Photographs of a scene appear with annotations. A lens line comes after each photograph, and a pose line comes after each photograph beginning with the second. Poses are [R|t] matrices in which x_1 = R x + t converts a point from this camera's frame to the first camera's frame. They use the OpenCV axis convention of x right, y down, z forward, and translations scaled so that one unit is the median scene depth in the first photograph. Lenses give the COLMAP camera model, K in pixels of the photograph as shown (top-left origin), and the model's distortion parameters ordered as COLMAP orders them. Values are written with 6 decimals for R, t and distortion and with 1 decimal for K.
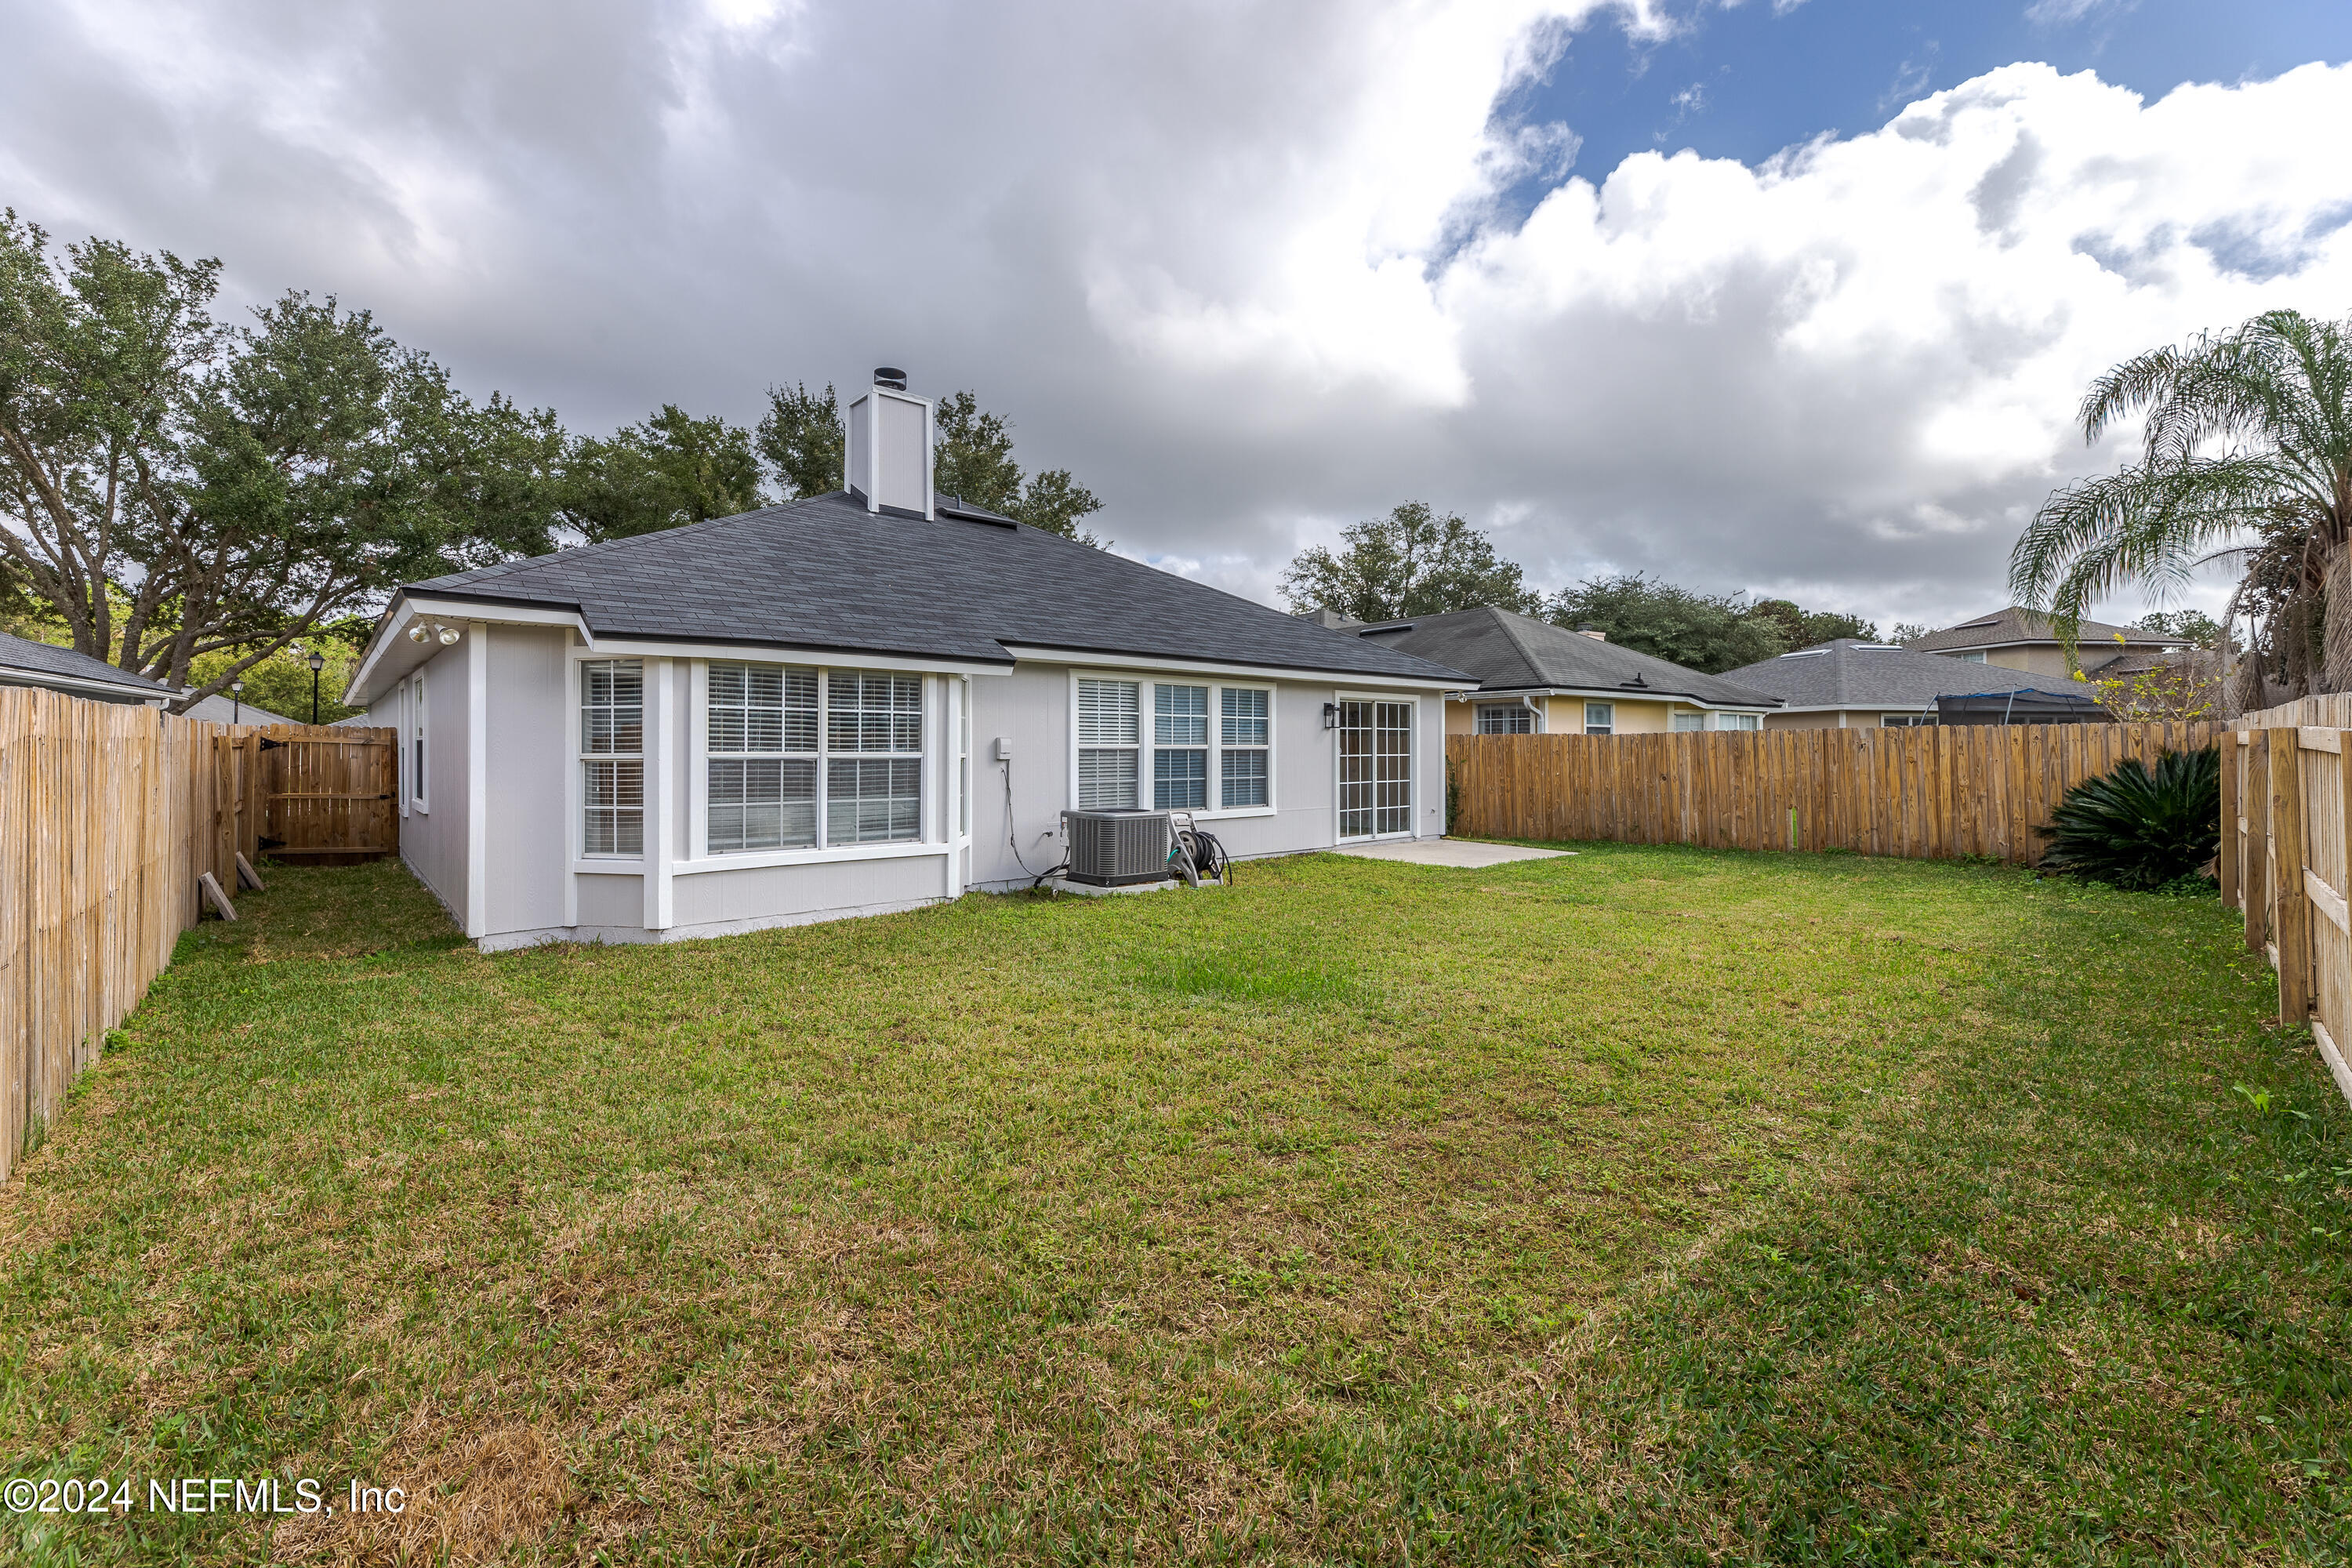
lens RADIAL K [[963.8, 0, 1169.4], [0, 963.8, 738.1], [0, 0, 1]] dist [0.004989, 0.001151]
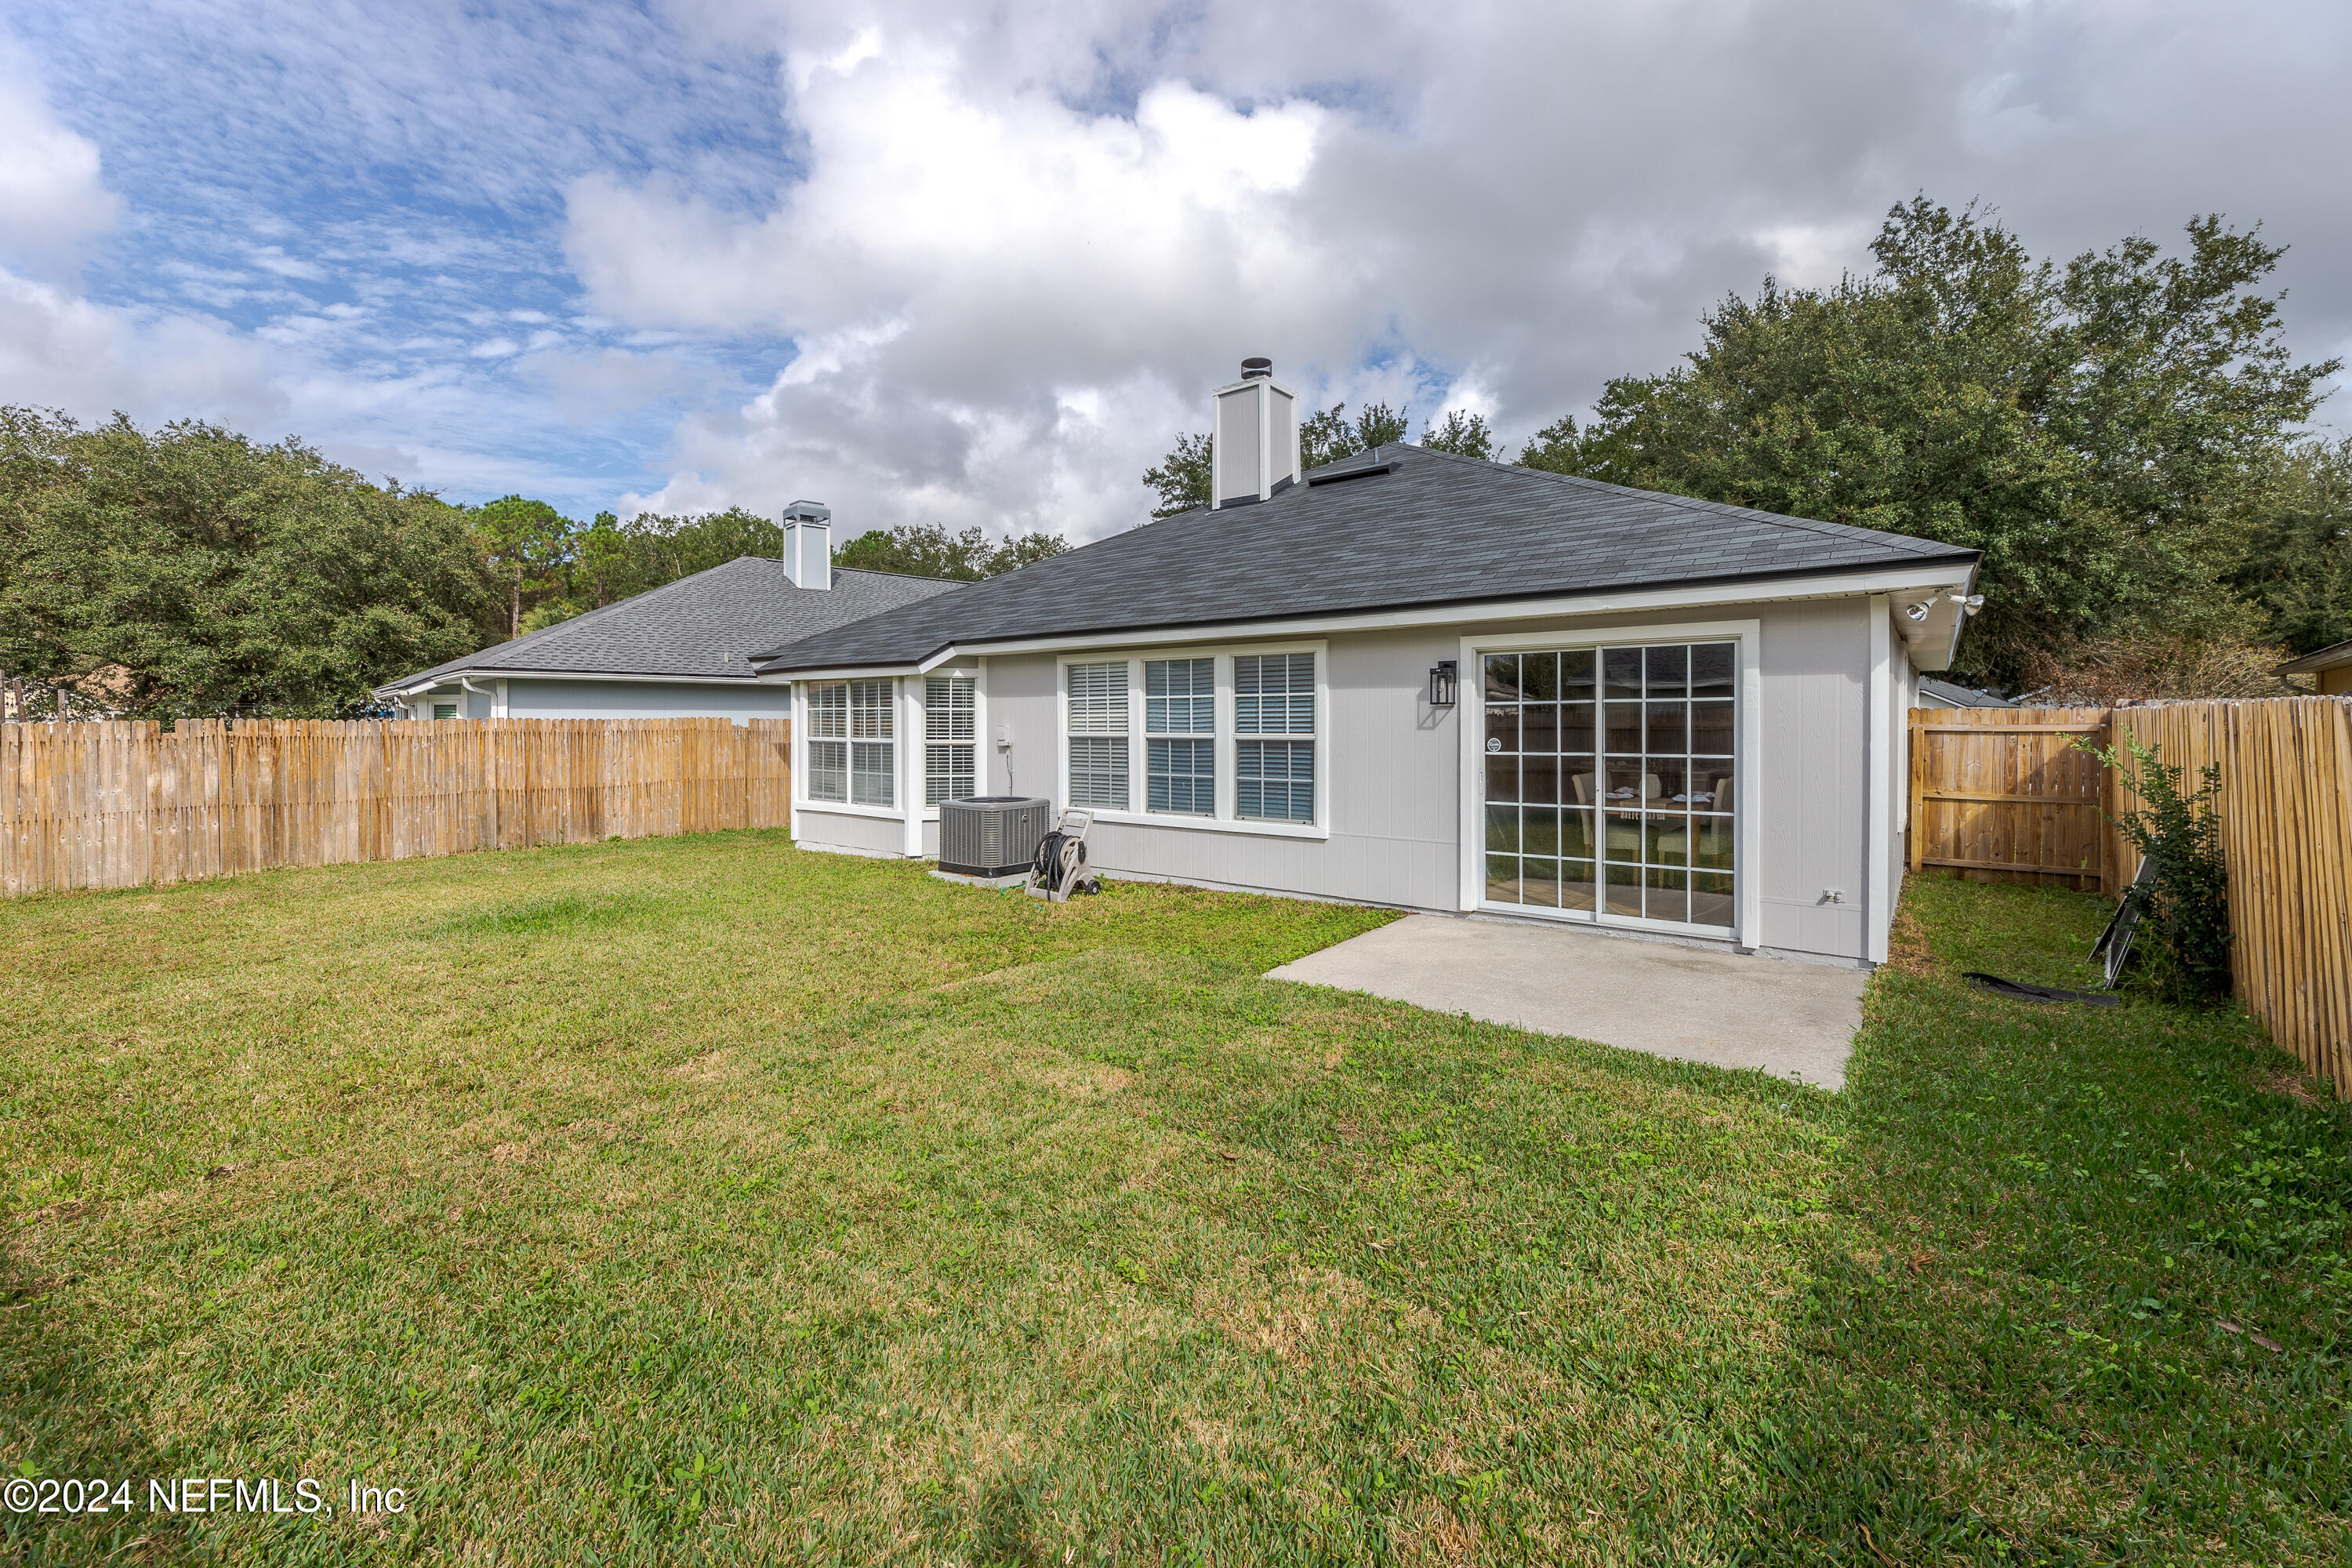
lens RADIAL K [[963.8, 0, 1185.0], [0, 963.8, 718.0], [0, 0, 1]] dist [0.004989, 0.001151]
pose [[0.188717, -0.005906, -0.982014, 0.690906], [0.013130, 0.999908, -0.003490, -0.002354], [0.981944, -0.012235, 0.188777, 0.725131]]
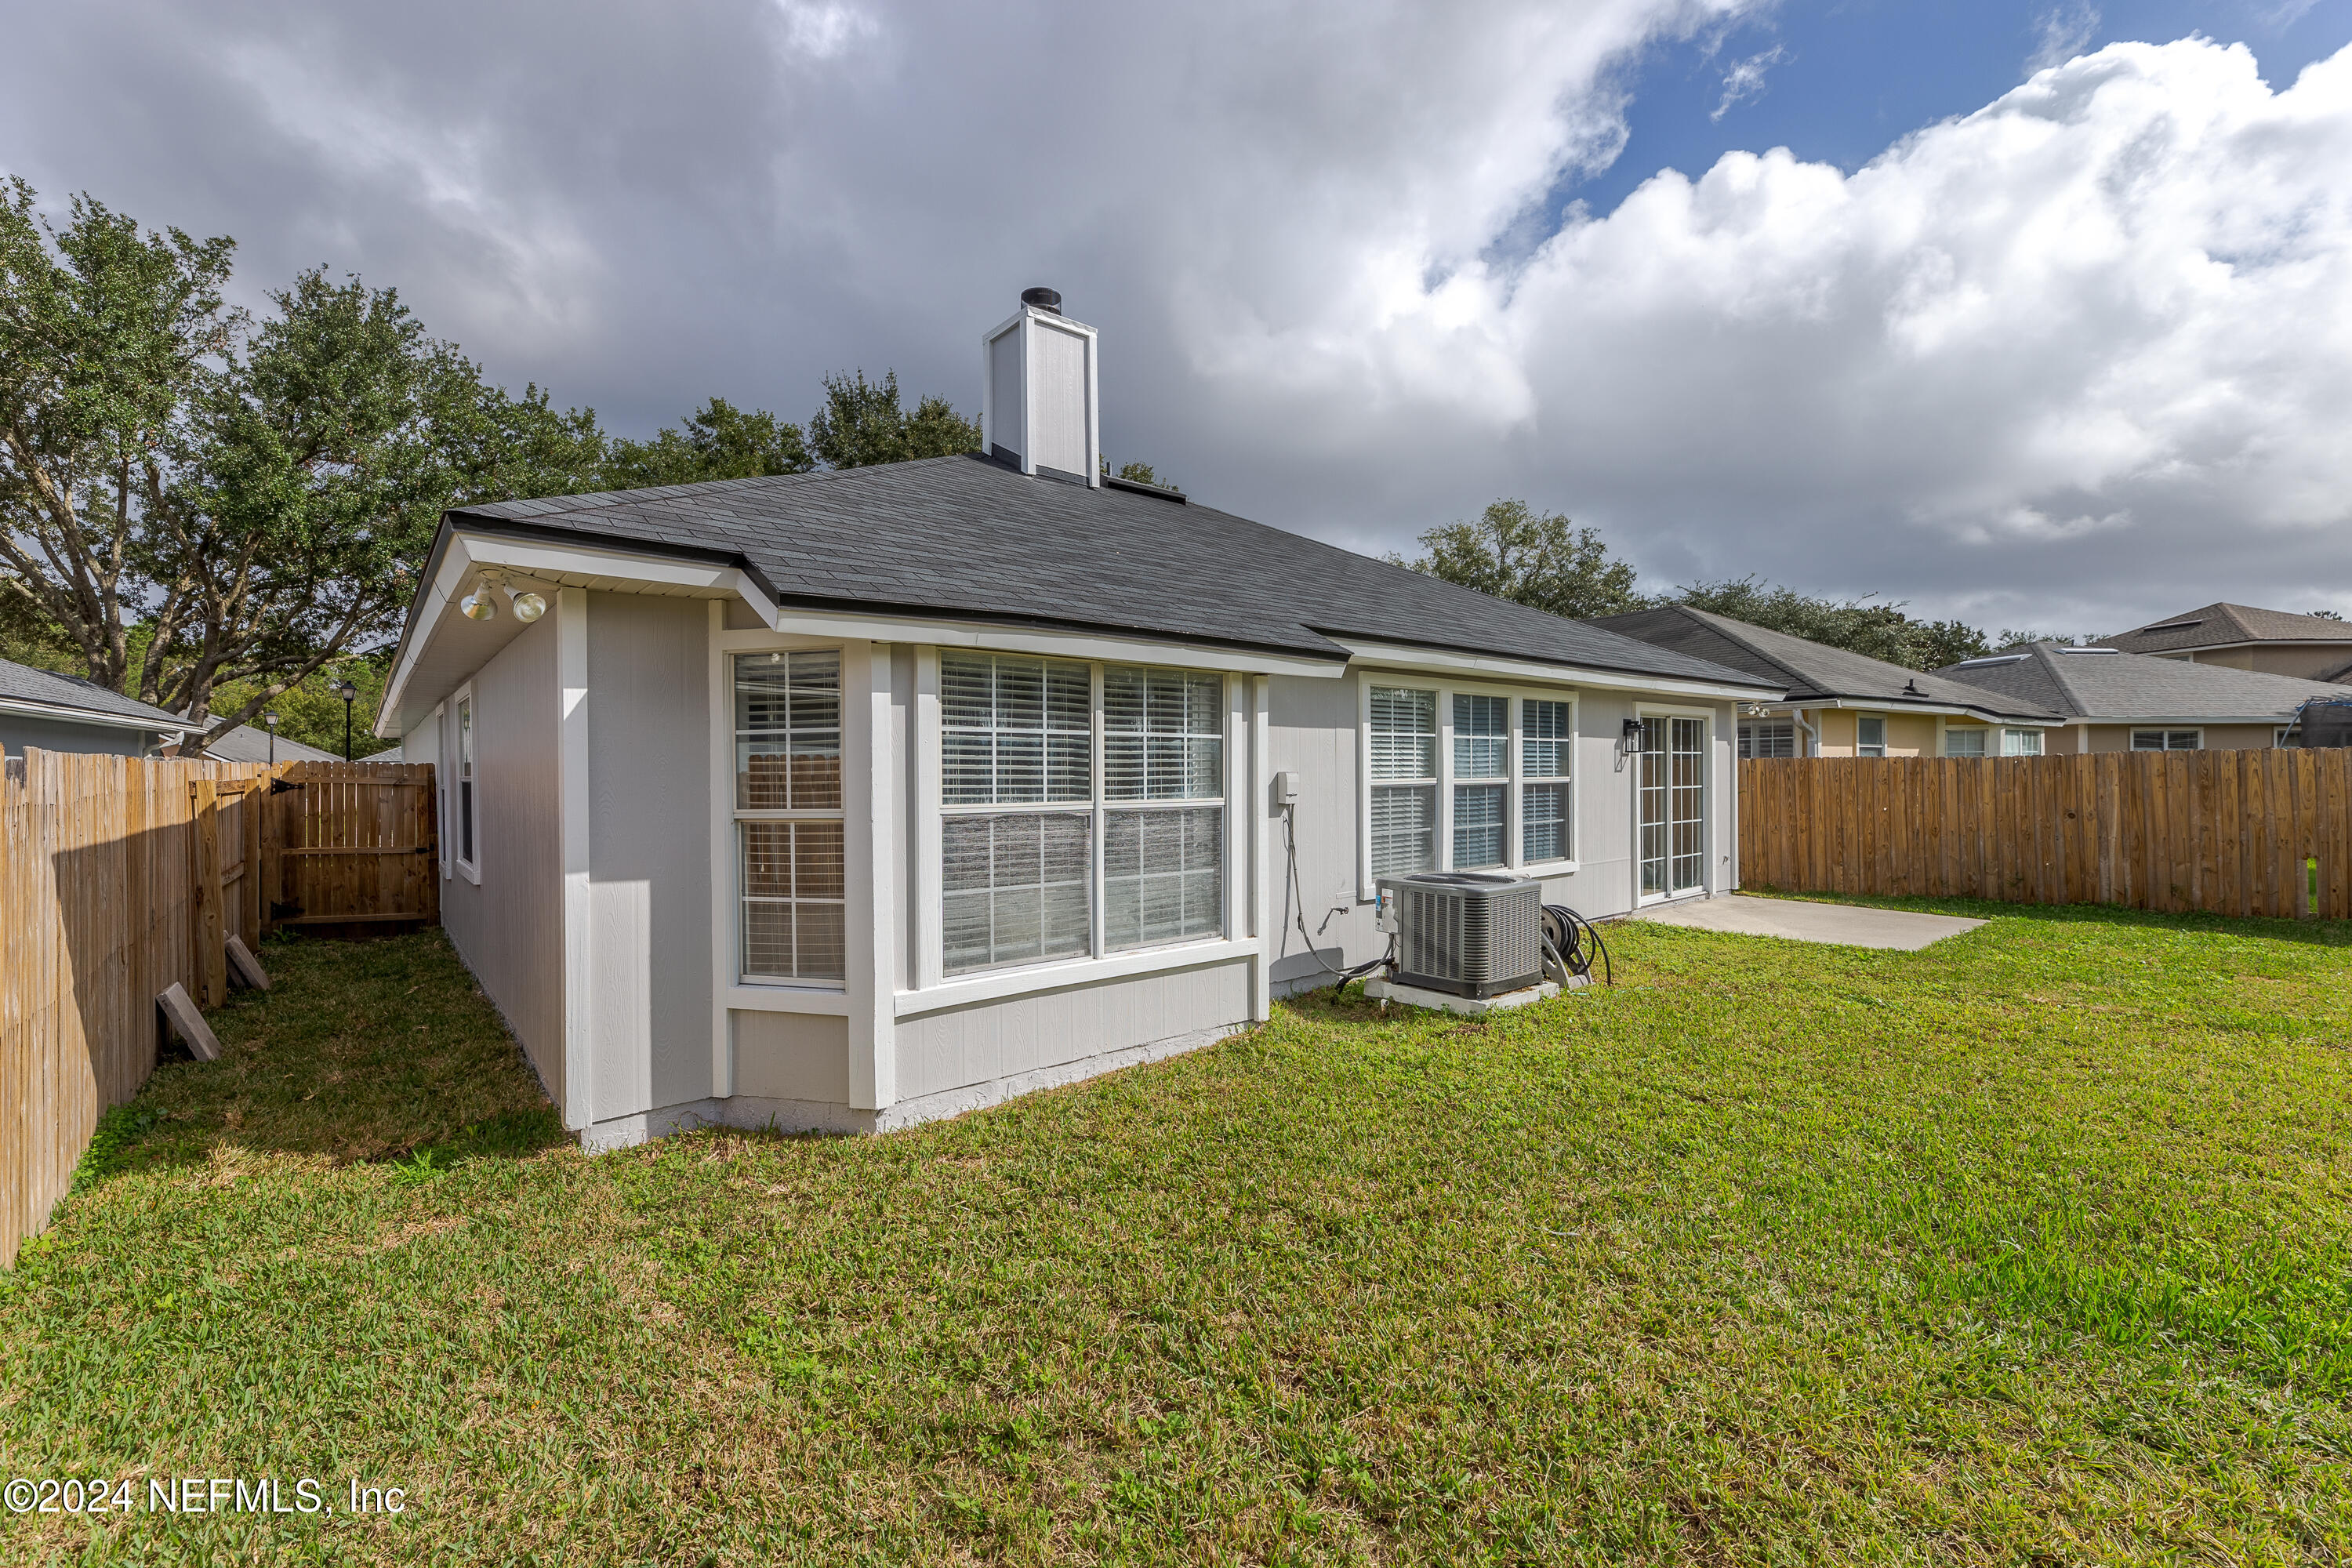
lens RADIAL K [[963.8, 0, 1121.1], [0, 963.8, 774.4], [0, 0, 1]] dist [0.004989, 0.001151]
pose [[0.998551, -0.008550, -0.053130, -0.185056], [0.009174, 0.999892, 0.011514, -0.005746], [0.053026, -0.011985, 0.998521, 0.226524]]
